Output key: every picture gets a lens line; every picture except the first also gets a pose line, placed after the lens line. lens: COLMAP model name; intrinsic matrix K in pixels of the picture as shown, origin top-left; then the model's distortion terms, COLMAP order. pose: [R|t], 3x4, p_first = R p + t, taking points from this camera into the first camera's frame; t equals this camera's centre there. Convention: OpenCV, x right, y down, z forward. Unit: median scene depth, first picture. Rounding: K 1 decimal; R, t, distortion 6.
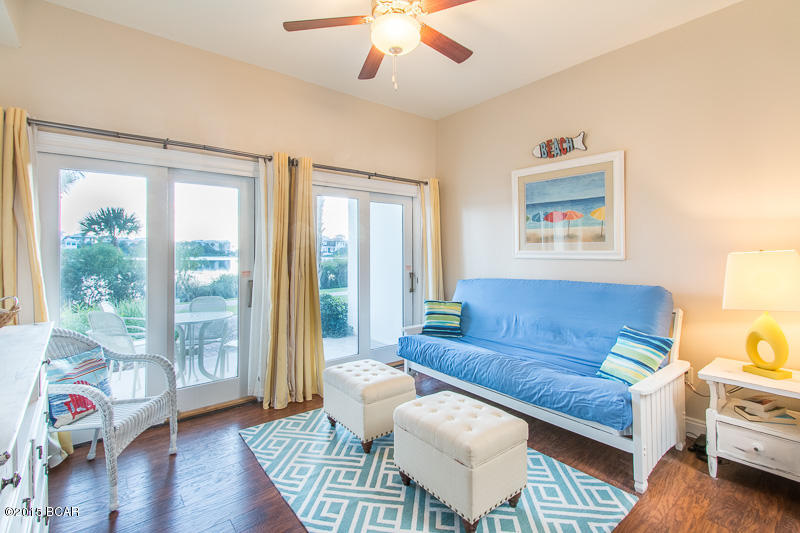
lens RADIAL K [[375.9, 0, 406.1], [0, 375.9, 248.0], [0, 0, 1]] dist [0.001195, 0.000031]
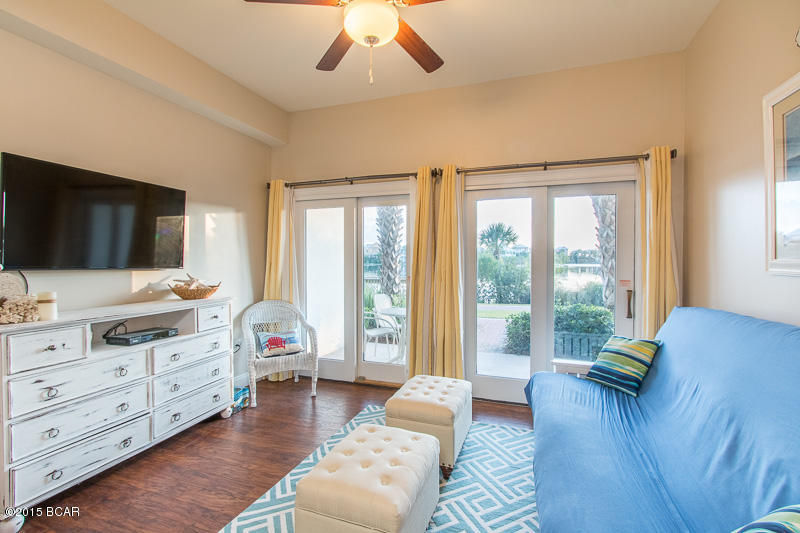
lens RADIAL K [[356.1, 0, 401.6], [0, 356.1, 256.9], [0, 0, 1]] dist [-0.001644, -0.000370]
pose [[0.506066, 0.000672, -0.862494, 0.501932], [0.001368, 0.999998, 0.001582, 0.004202], [0.862494, -0.001980, 0.506064, 0.405479]]
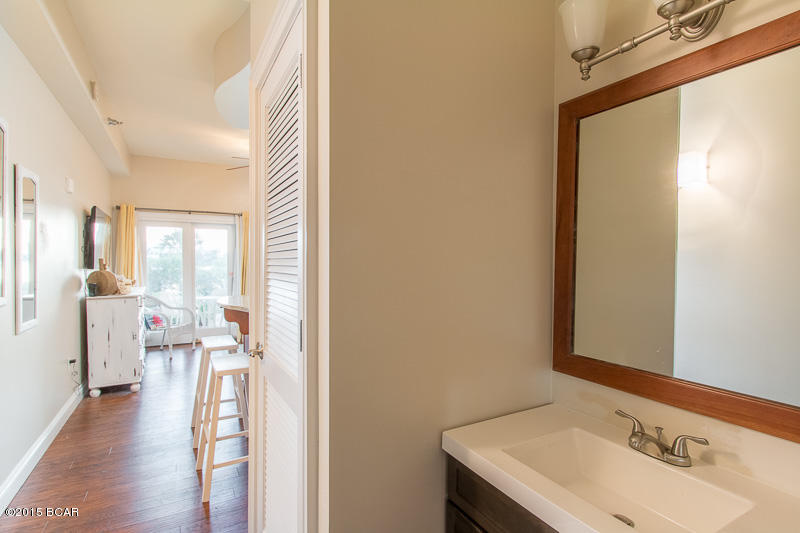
lens RADIAL K [[402.0, 0, 400.0], [0, 402.0, 266.5], [0, 0, 1]] dist [-0.001847, -0.000537]
pose [[0.983912, 0.006903, -0.178519, 0.785930], [-0.002964, 0.999746, 0.022322, -0.017055], [0.178628, -0.021434, 0.983683, -0.863407]]
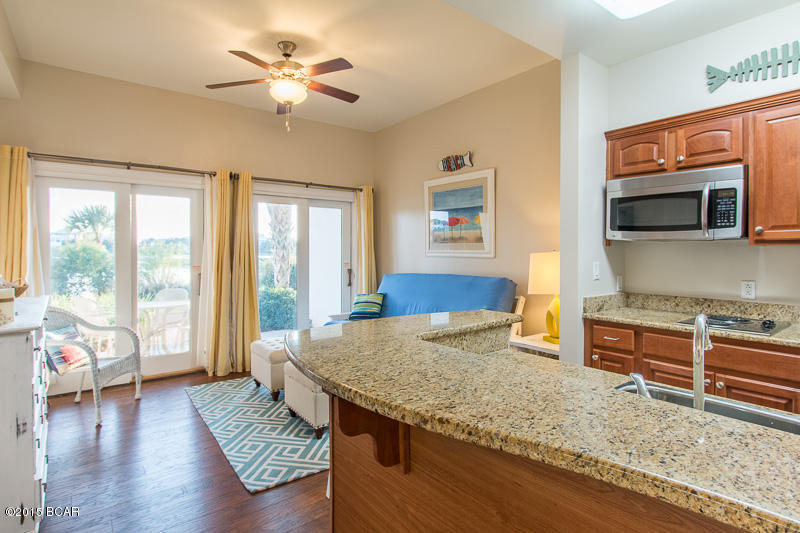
lens RADIAL K [[413.7, 0, 396.7], [0, 413.7, 251.1], [0, 0, 1]] dist [0.000720, 0.000122]
pose [[0.999277, 0.005698, -0.037603, 0.277600], [-0.005306, 0.999930, 0.010532, -0.002369], [0.037660, -0.010325, 0.999237, -0.324432]]
